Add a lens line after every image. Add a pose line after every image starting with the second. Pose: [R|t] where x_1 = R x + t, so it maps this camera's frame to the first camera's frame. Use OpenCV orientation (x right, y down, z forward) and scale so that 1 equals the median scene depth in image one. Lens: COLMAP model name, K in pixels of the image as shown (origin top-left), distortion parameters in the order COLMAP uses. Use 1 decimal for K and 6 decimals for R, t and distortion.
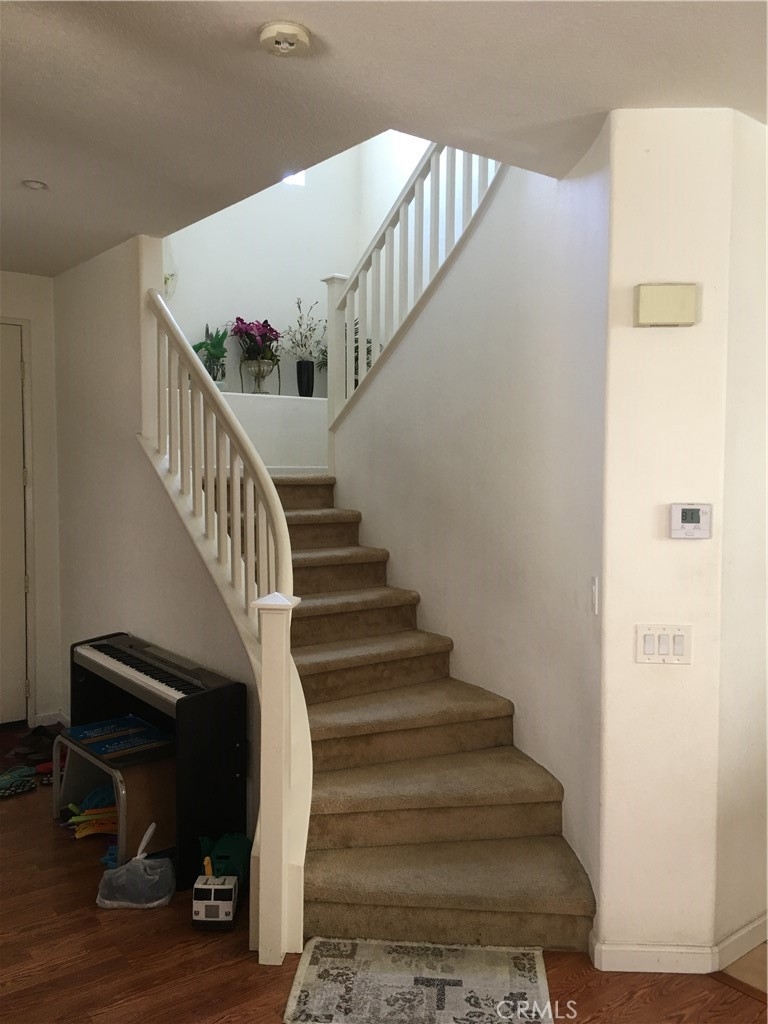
lens RADIAL K [[875.1, 0, 385.8], [0, 875.1, 509.0], [0, 0, 1]] dist [0.033760, -0.011707]
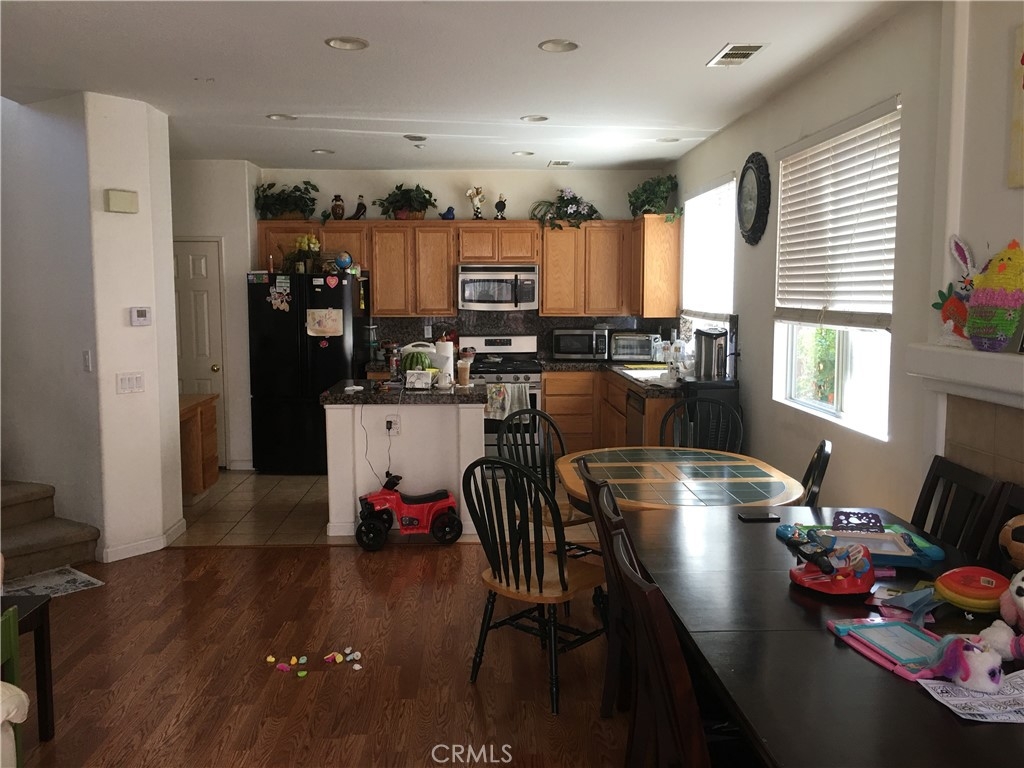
lens RADIAL K [[875.1, 0, 513.0], [0, 875.1, 382.3], [0, 0, 1]] dist [0.033760, -0.011707]
pose [[0.569906, -0.079344, 0.817870, -0.766791], [0.041161, 0.996834, 0.068025, 0.059130], [-0.820678, -0.005104, 0.571367, -0.757176]]
